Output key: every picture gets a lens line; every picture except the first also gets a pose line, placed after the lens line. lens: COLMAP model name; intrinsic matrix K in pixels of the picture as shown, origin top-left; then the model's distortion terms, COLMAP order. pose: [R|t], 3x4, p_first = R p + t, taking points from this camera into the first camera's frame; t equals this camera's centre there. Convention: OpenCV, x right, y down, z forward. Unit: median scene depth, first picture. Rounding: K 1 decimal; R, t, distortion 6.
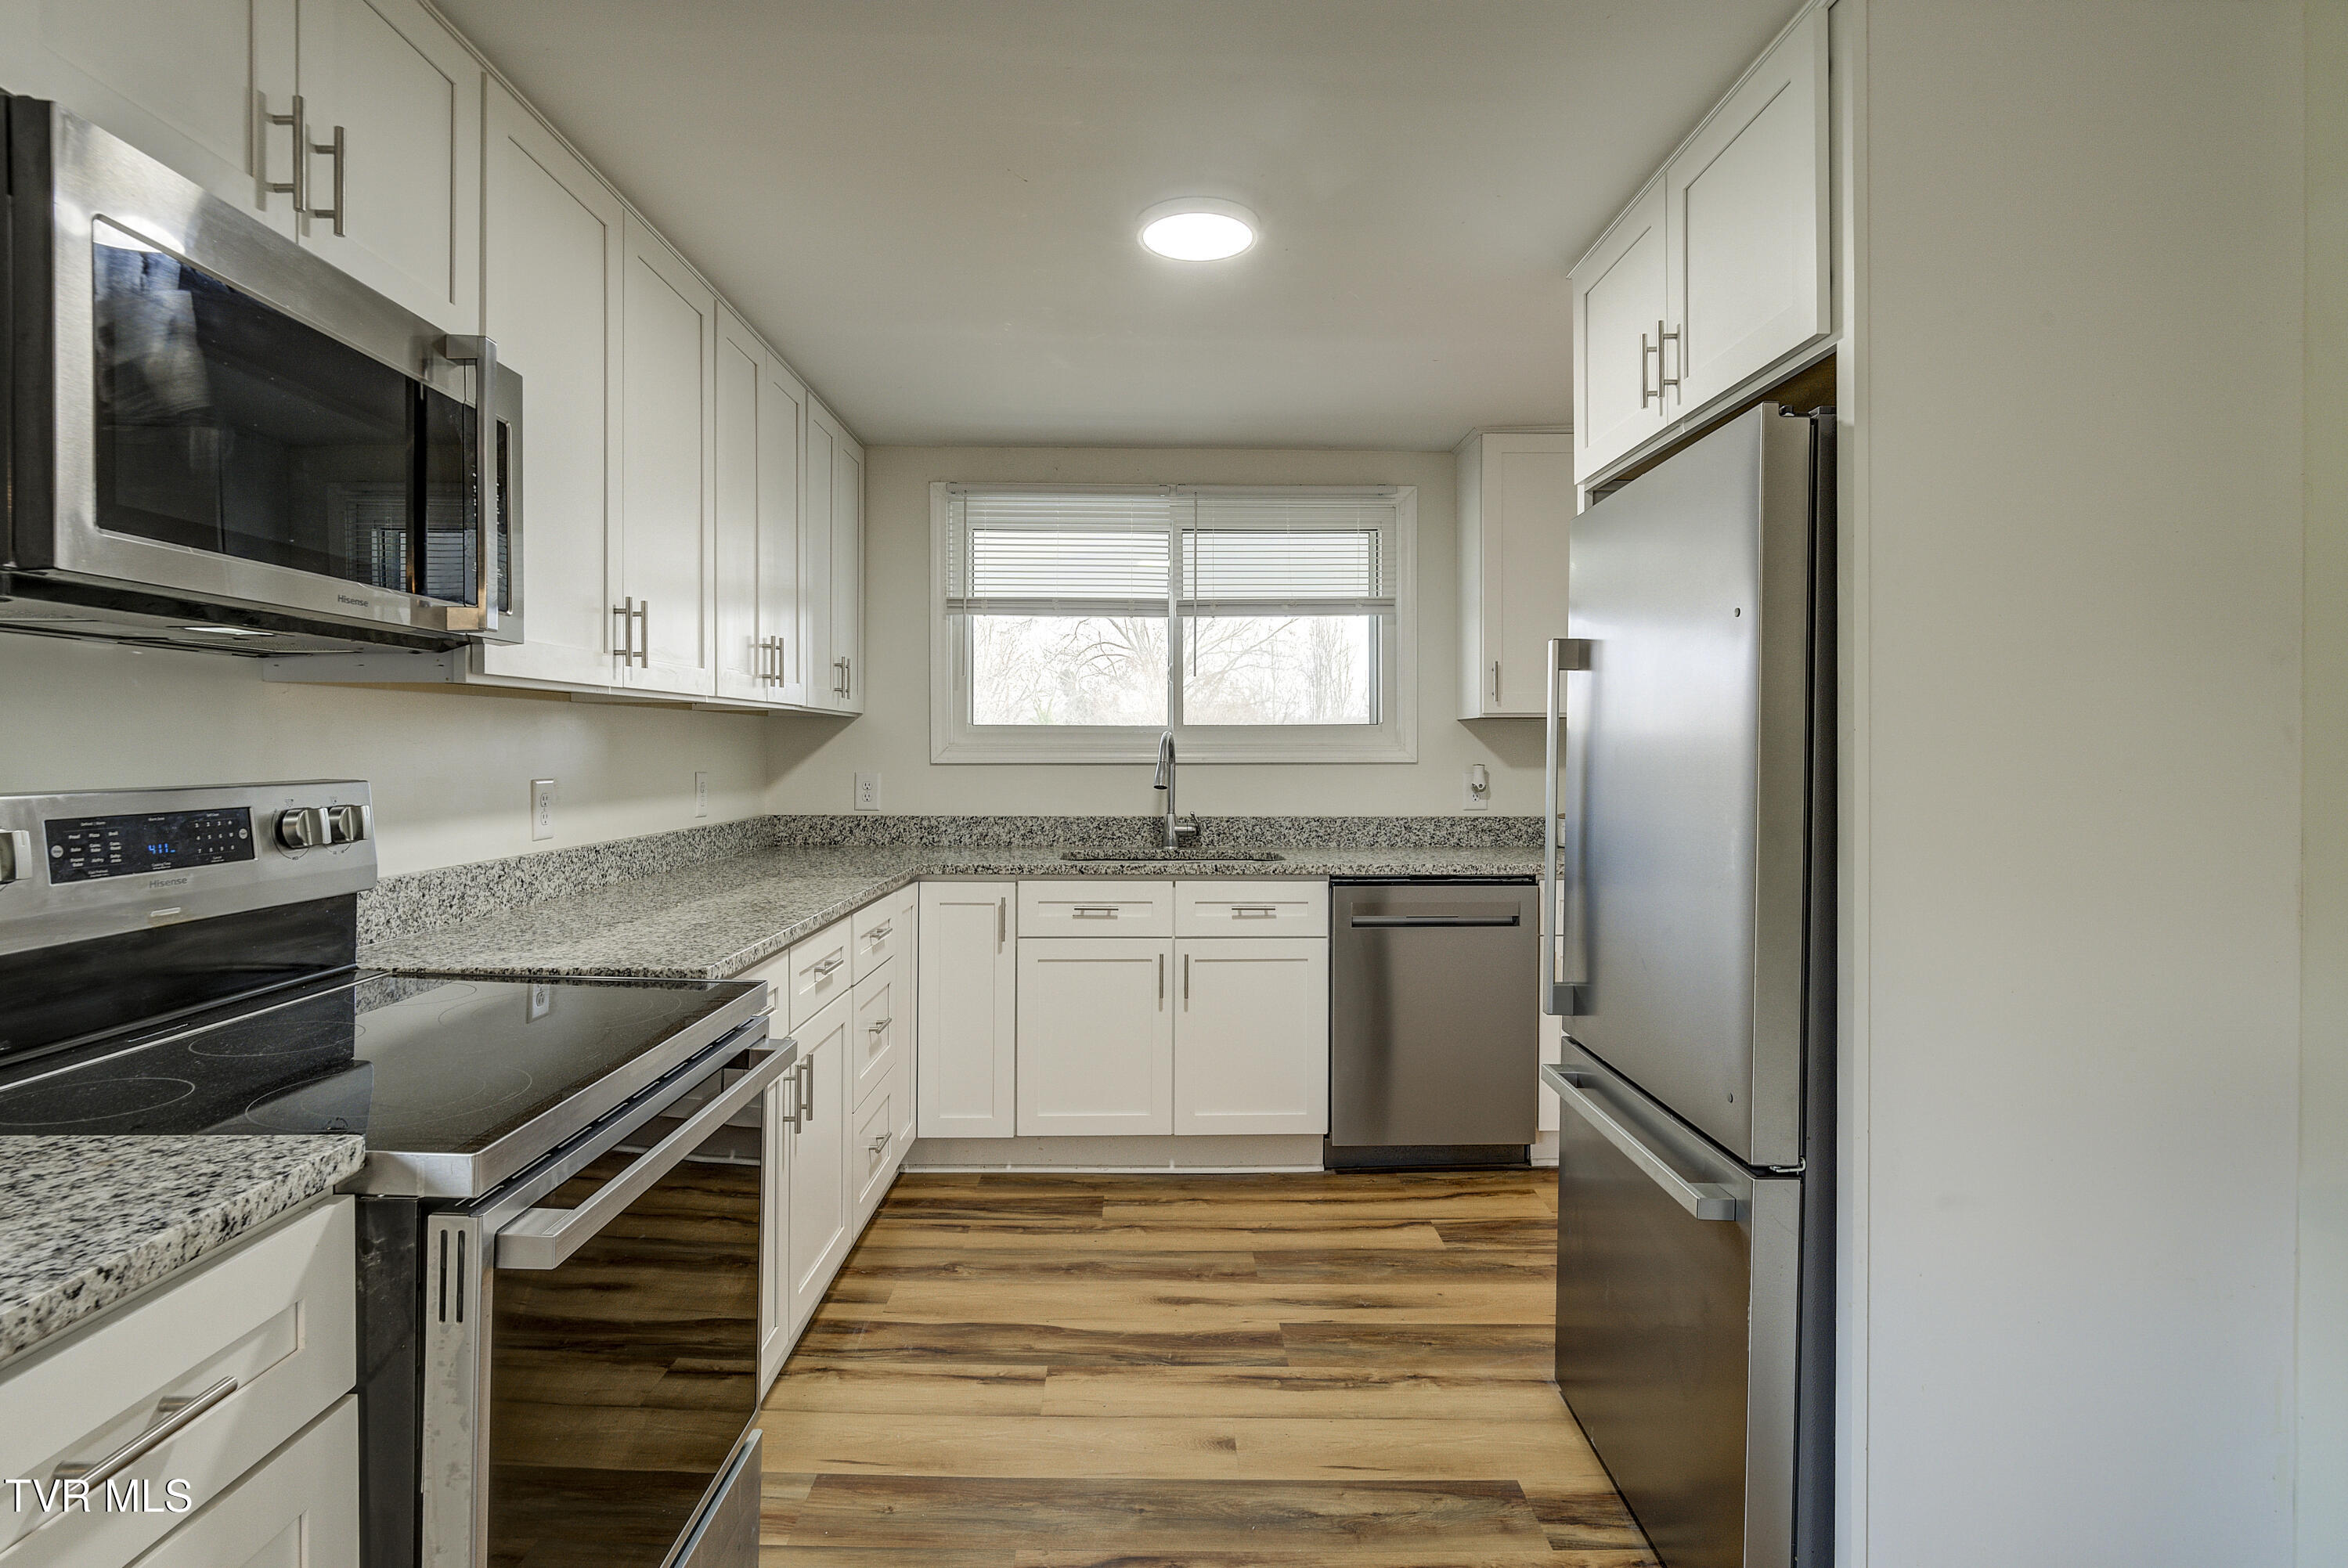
lens RADIAL K [[1203.7, 0, 1174.0], [0, 1203.7, 784.0], [0, 0, 1]] dist [0.000453, 0.000075]
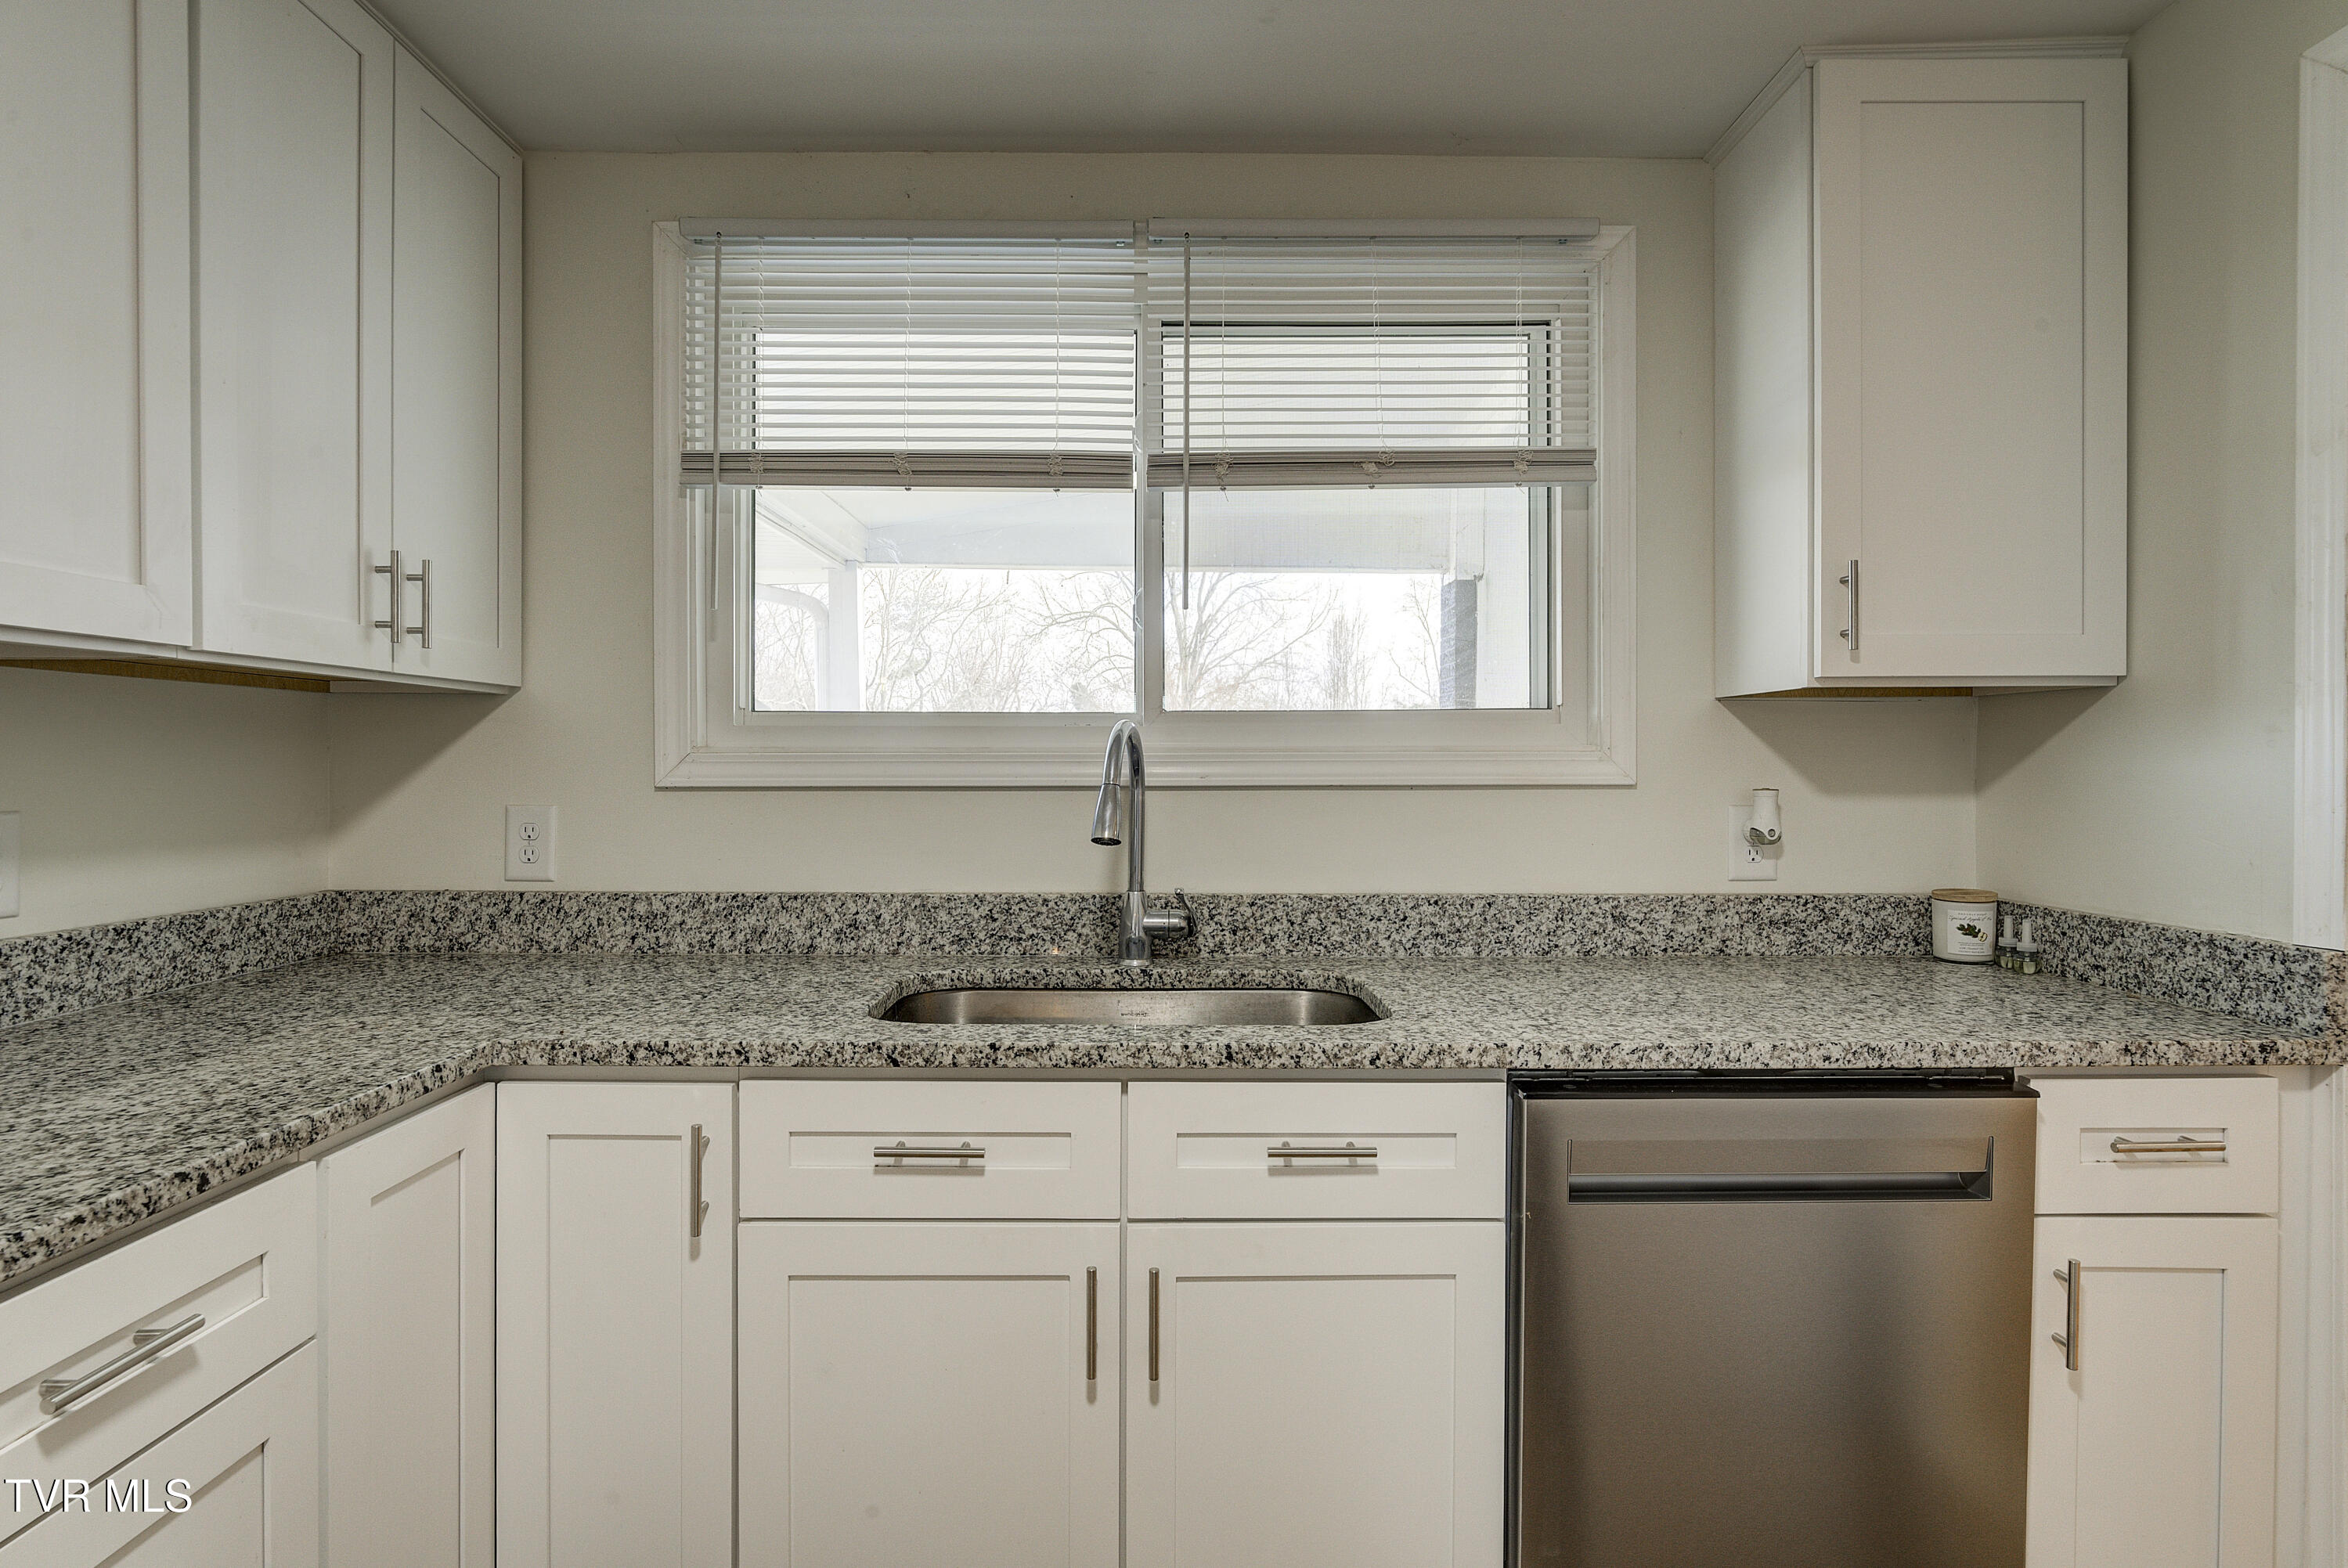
lens RADIAL K [[1203.7, 0, 1174.0], [0, 1203.7, 784.0], [0, 0, 1]] dist [0.000453, 0.000075]
pose [[0.999940, -0.000467, -0.010952, 0.018149], [0.000334, 0.999925, -0.012202, -0.012245], [0.010957, 0.012198, 0.999866, 0.508247]]
